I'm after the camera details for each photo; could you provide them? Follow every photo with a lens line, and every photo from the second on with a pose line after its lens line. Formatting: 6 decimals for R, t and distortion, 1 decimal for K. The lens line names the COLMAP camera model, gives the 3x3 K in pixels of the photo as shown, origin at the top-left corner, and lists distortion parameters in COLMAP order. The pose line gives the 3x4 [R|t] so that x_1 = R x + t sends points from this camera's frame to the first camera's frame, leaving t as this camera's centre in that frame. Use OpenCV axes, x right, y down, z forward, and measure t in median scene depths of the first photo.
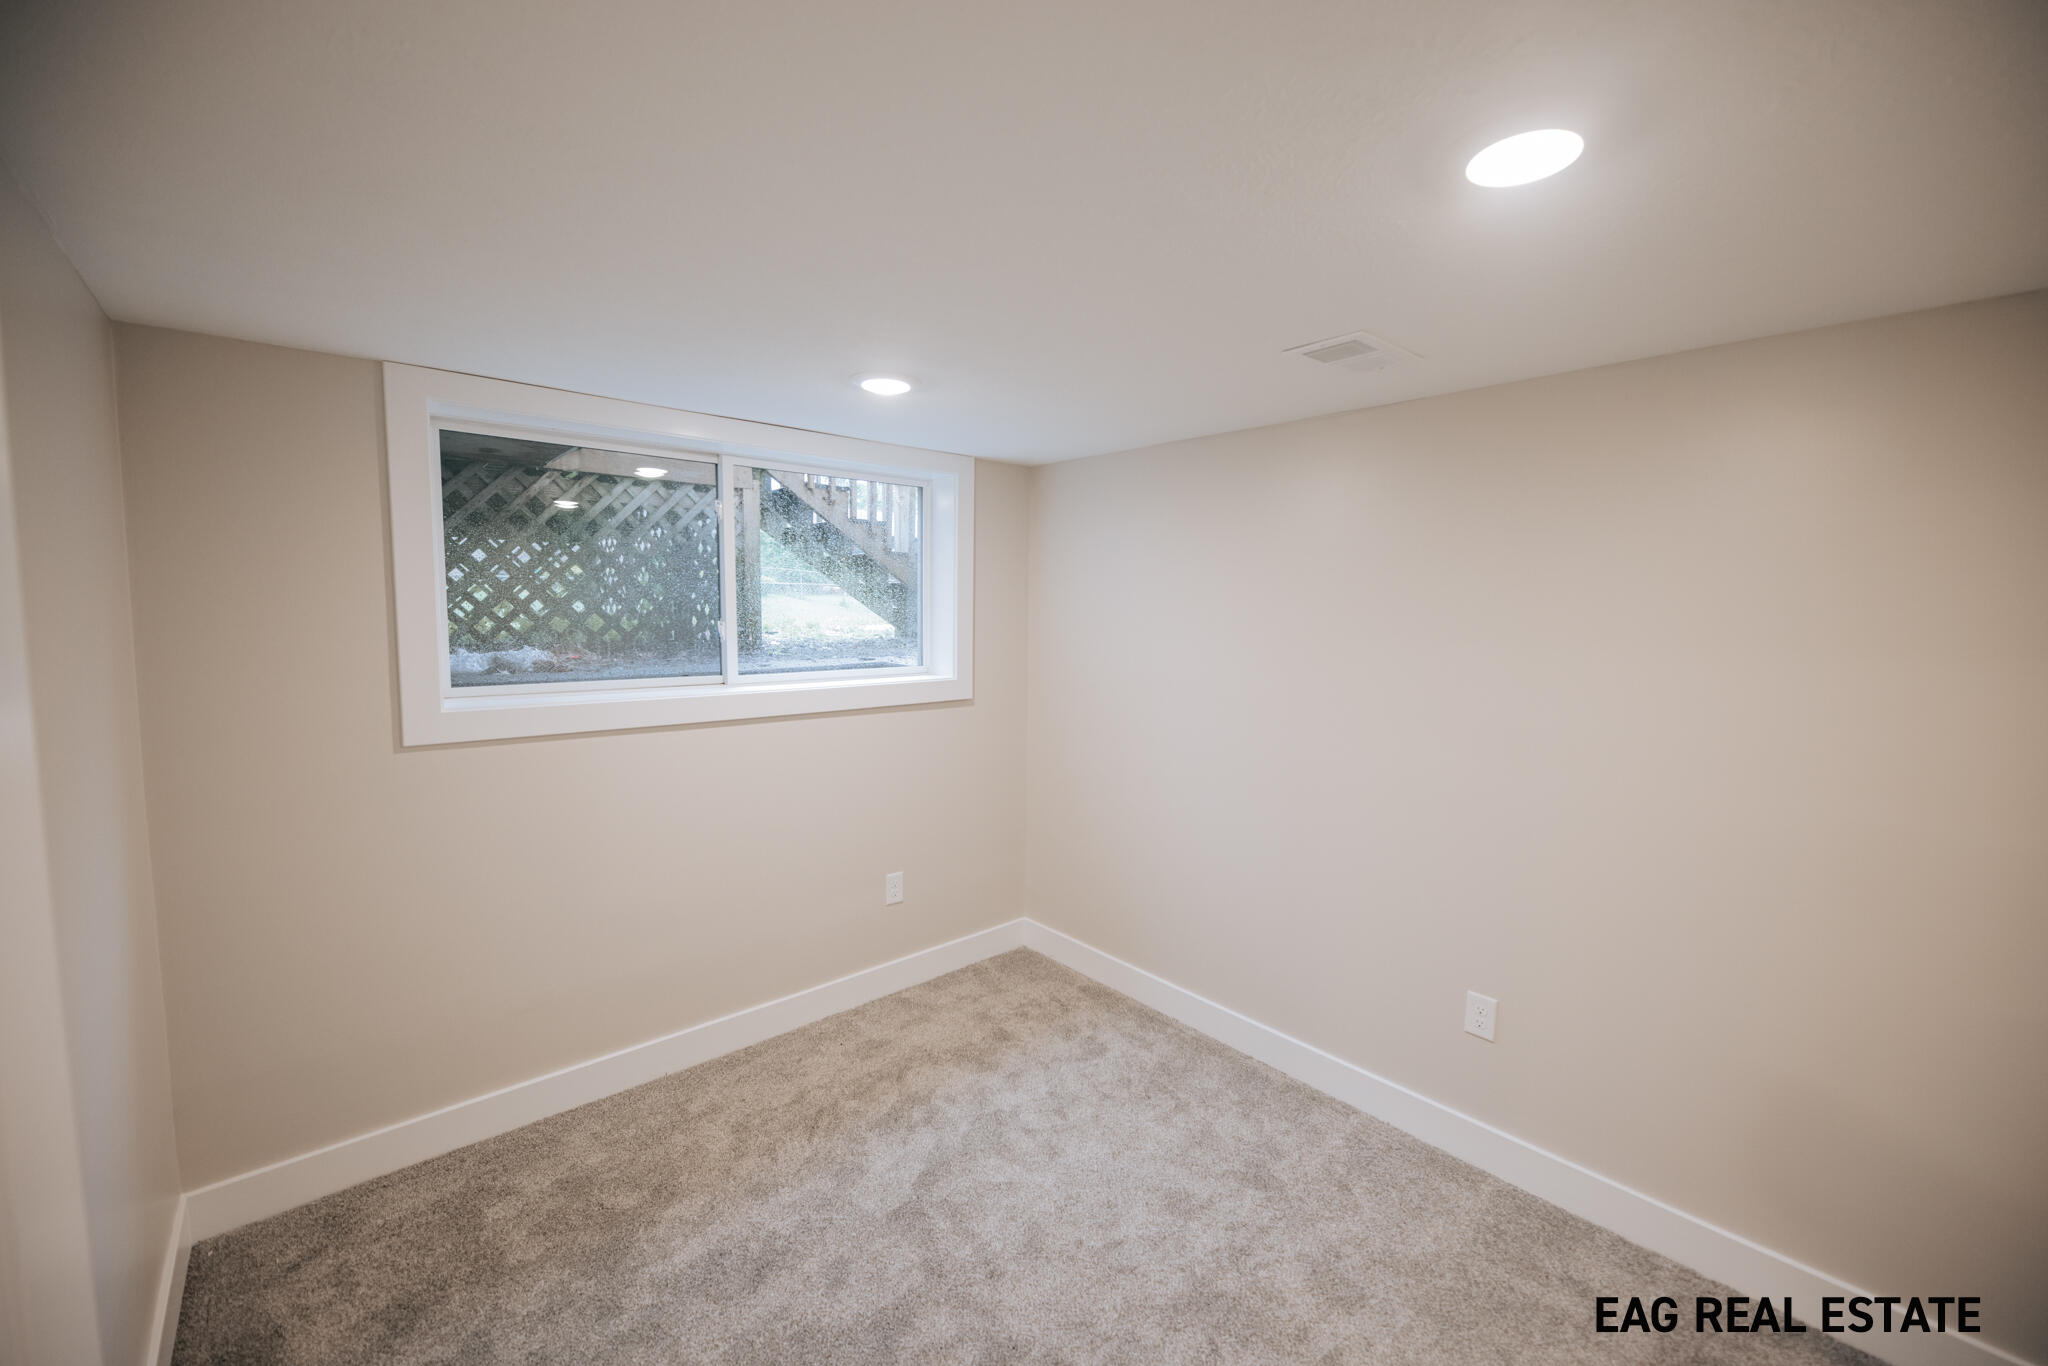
lens RADIAL K [[817.4, 0, 1022.5], [0, 817.4, 680.2], [0, 0, 1]] dist [-0.000831, -0.003682]
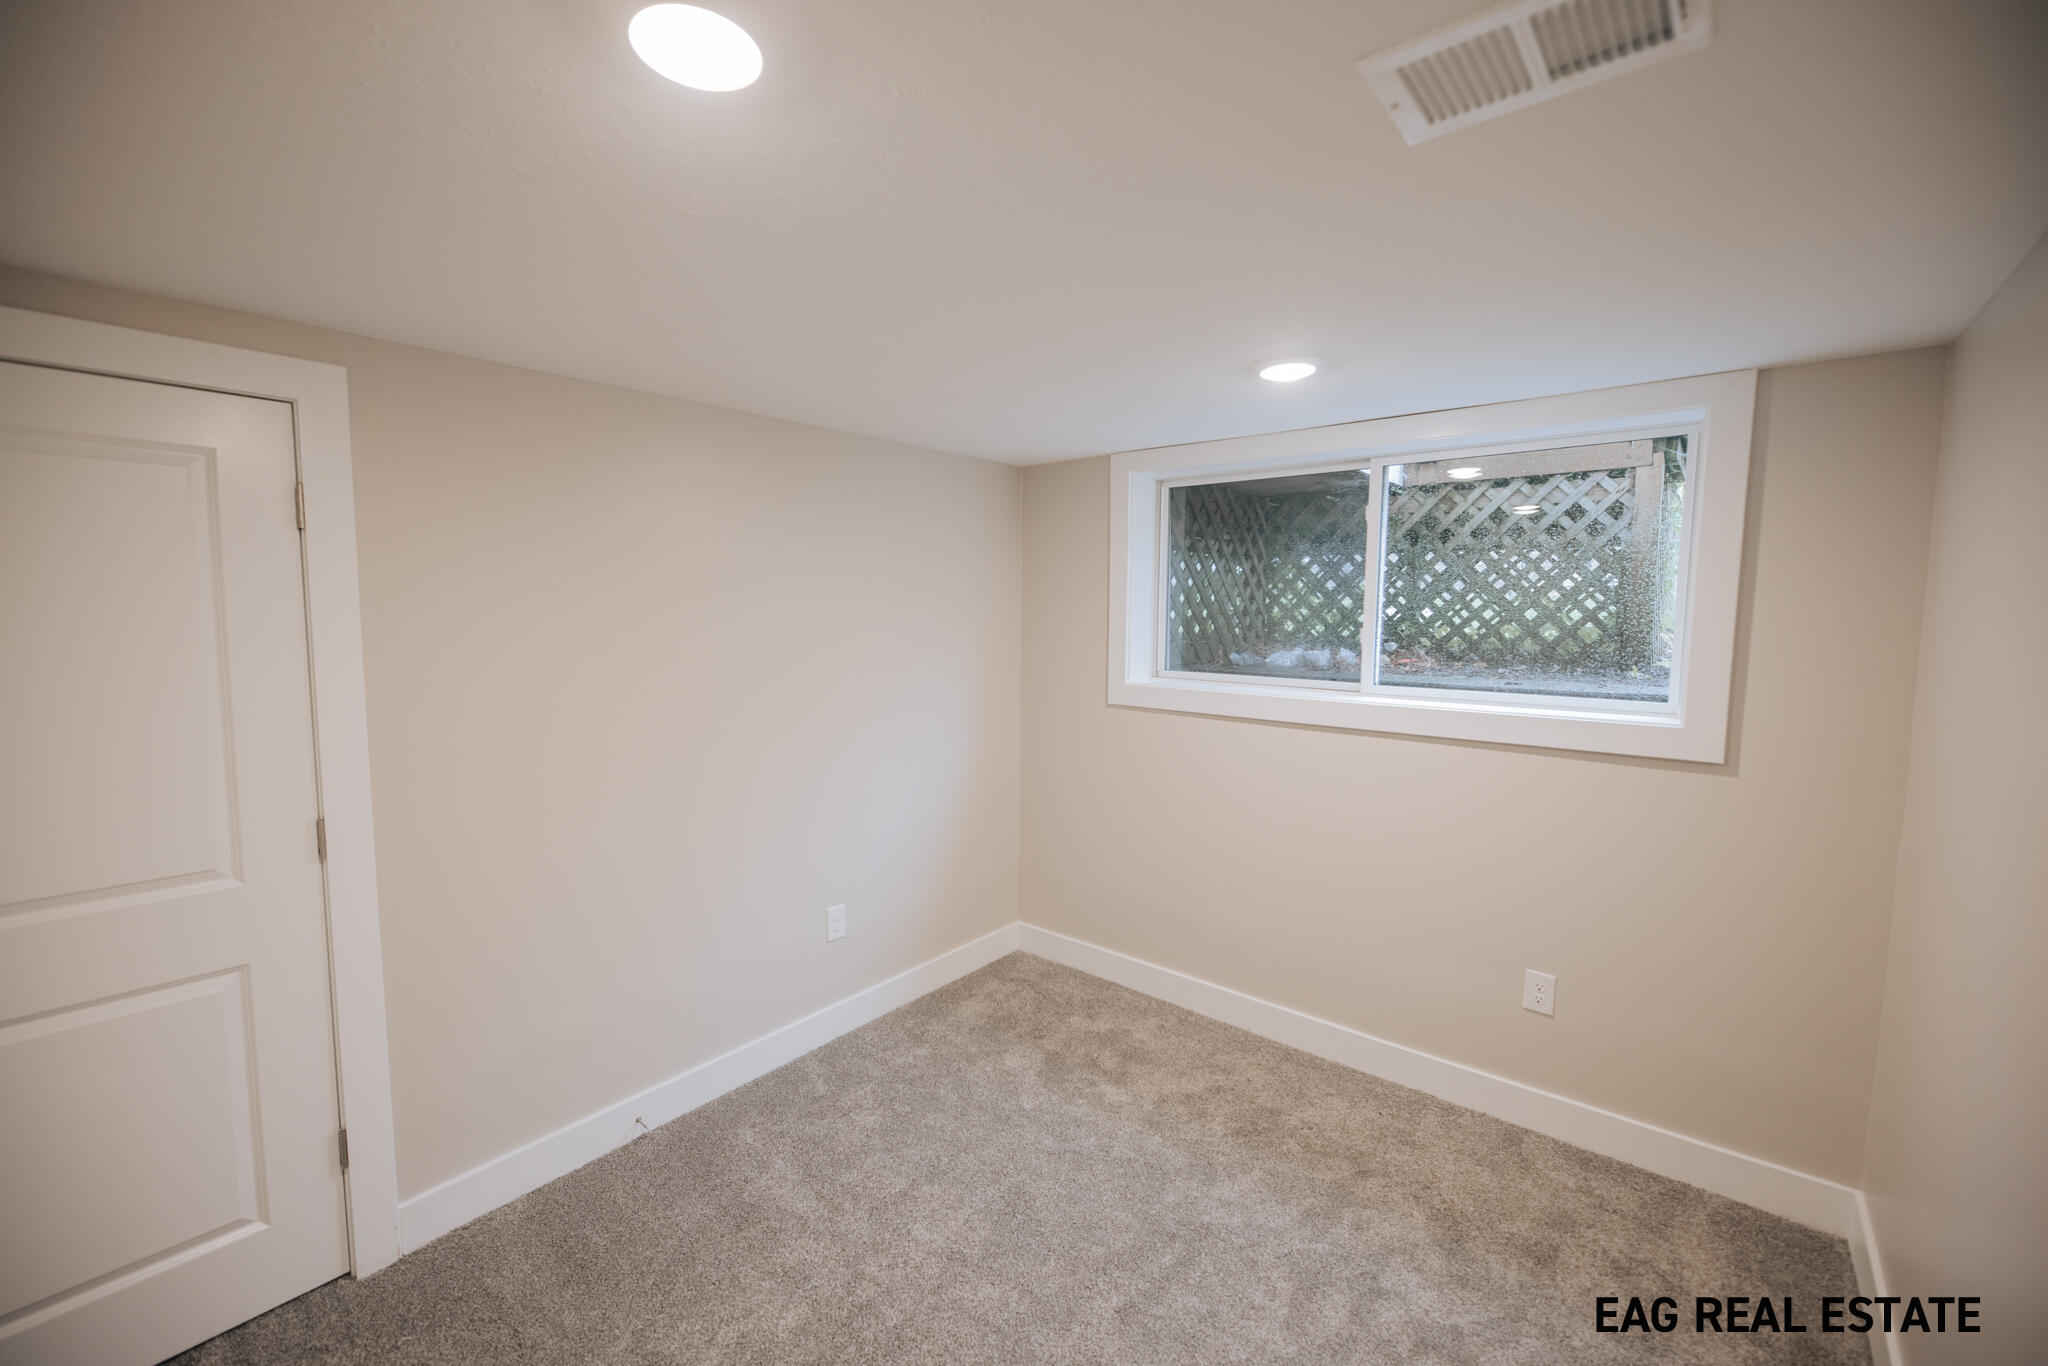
lens RADIAL K [[817.4, 0, 1022.5], [0, 817.4, 680.2], [0, 0, 1]] dist [-0.000831, -0.003682]
pose [[0.153724, 0.082255, -0.984684, 0.445080], [-0.093663, 0.993255, 0.068348, -0.032056], [0.983665, 0.081722, 0.160391, 0.365575]]
